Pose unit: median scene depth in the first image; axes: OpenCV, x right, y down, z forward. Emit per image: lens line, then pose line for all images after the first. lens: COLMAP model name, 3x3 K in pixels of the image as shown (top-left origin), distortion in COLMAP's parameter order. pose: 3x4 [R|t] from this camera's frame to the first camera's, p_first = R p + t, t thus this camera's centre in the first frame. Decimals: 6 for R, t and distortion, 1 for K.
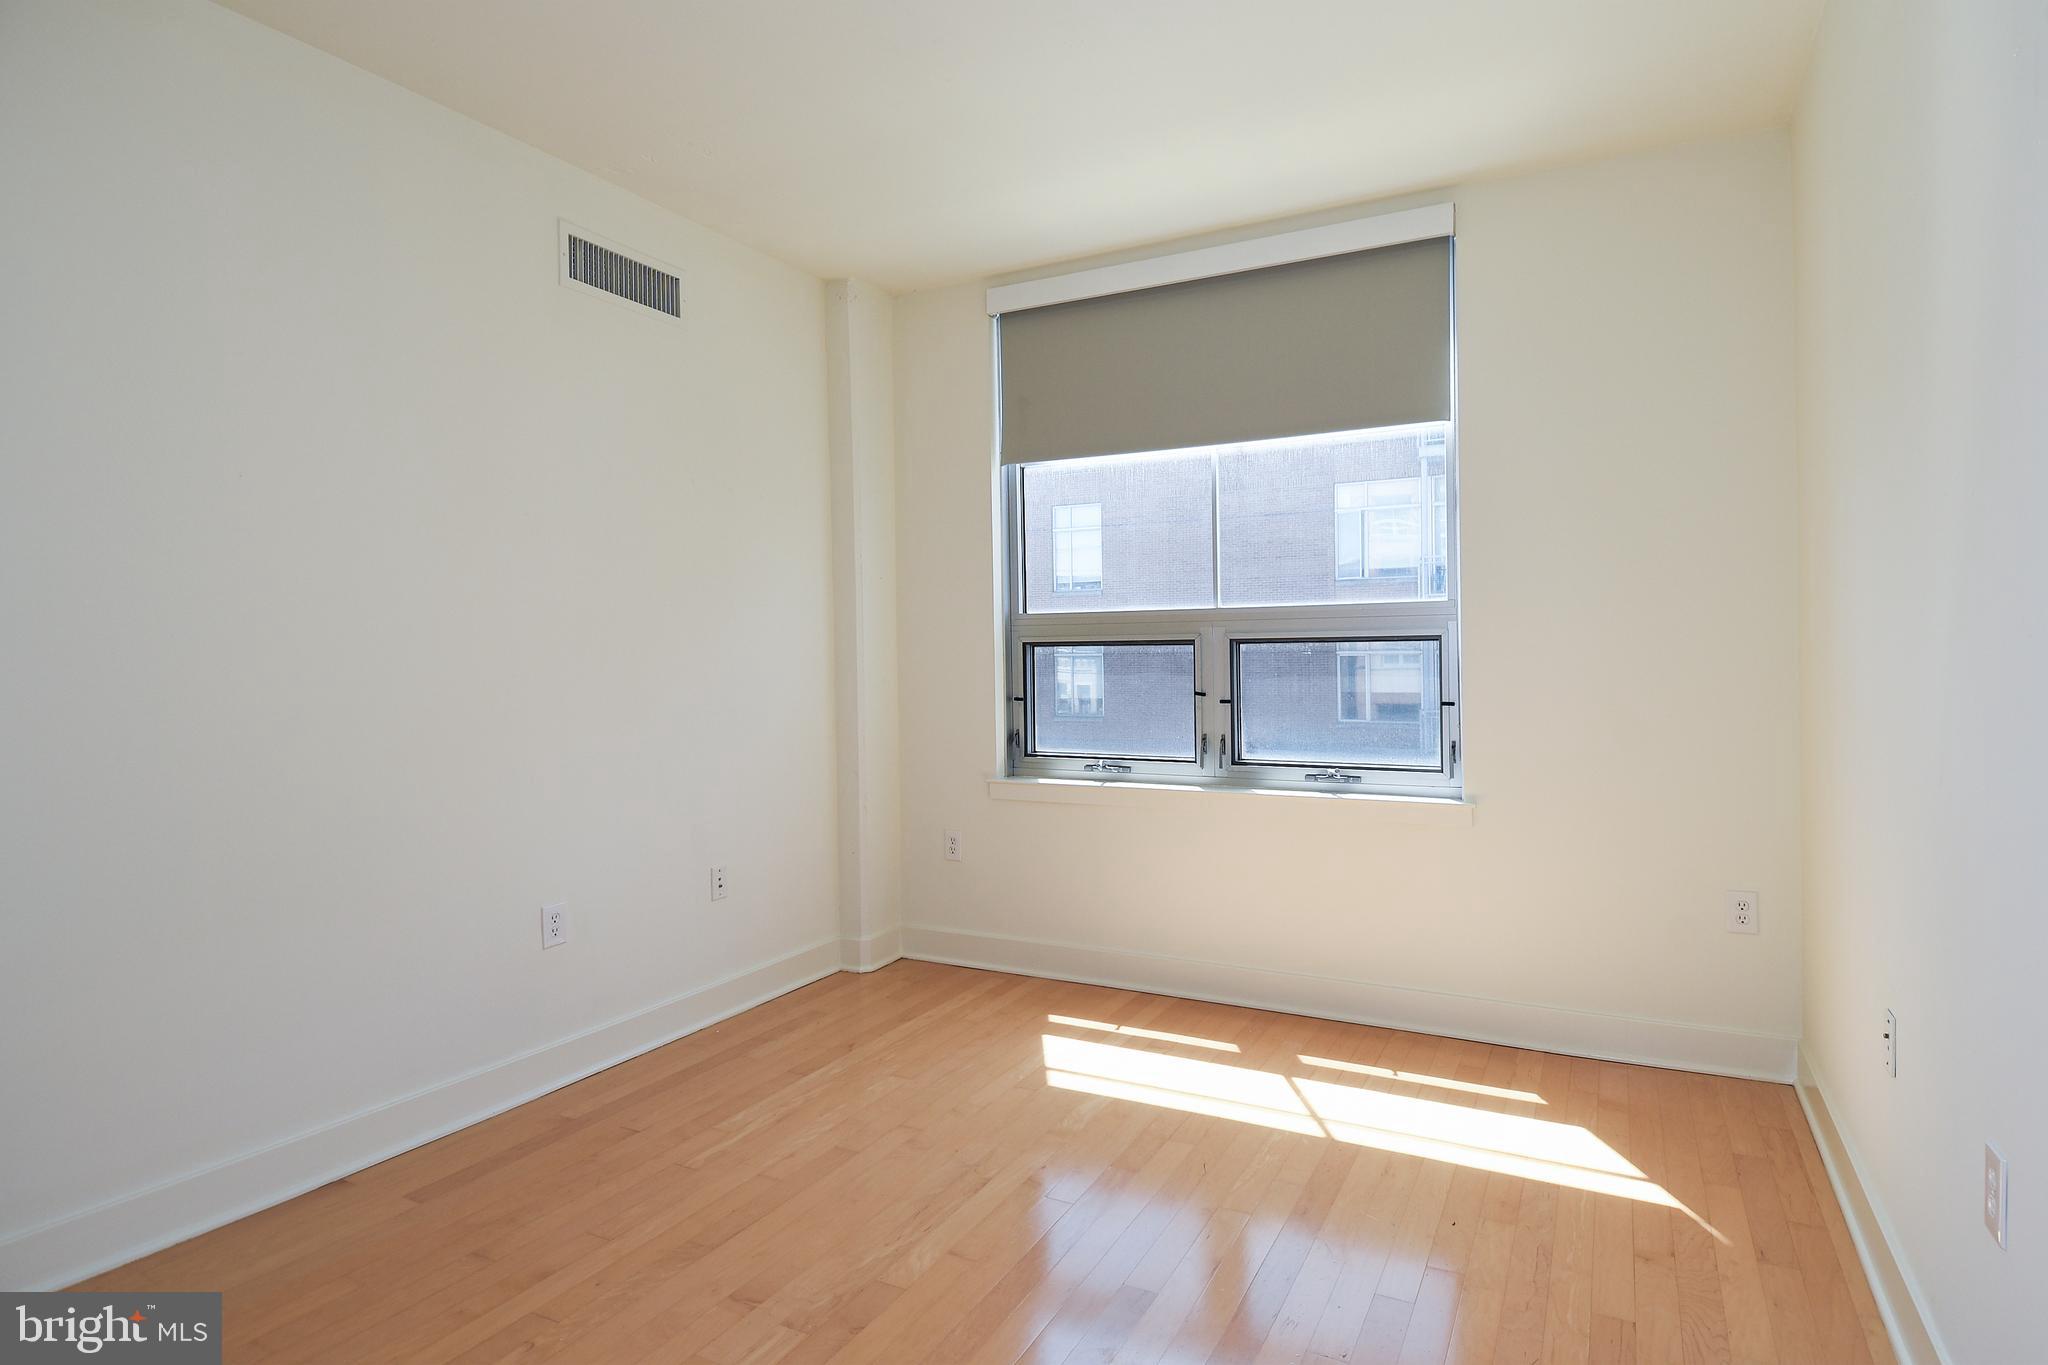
lens RADIAL K [[1065.9, 0, 1036.5], [0, 1065.9, 654.4], [0, 0, 1]] dist [0.051771, -0.045859]
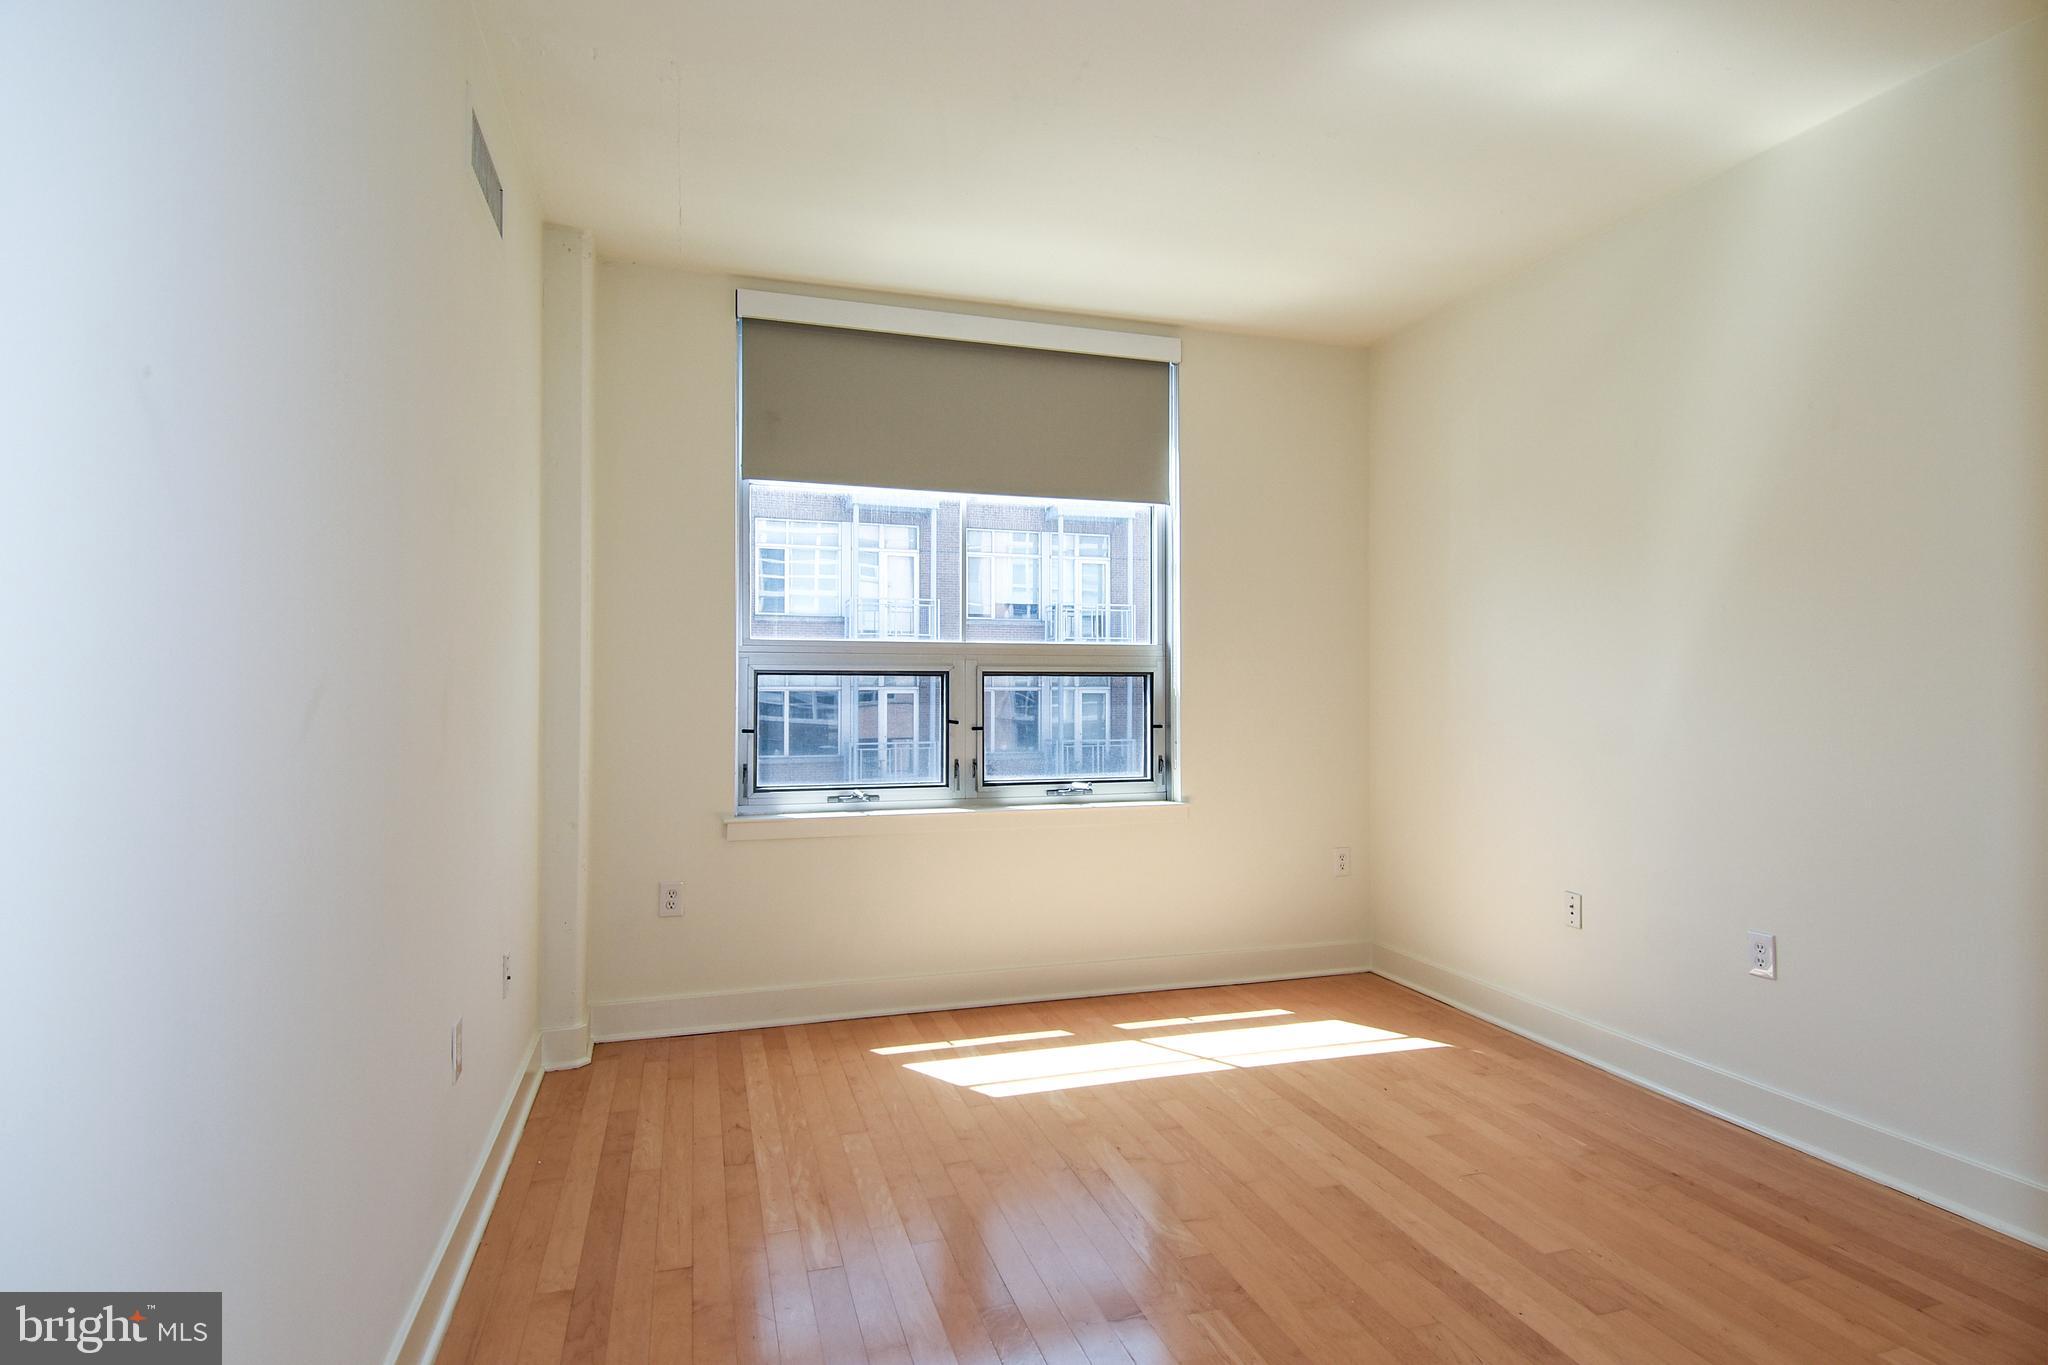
lens RADIAL K [[1089.5, 0, 1022.4], [0, 1089.5, 663.8], [0, 0, 1]] dist [0.052681, -0.050861]
pose [[0.721440, 0.025137, 0.692021, -0.616582], [-0.008474, 0.999587, -0.027475, 0.009076], [-0.692425, 0.013957, 0.721355, 0.179521]]
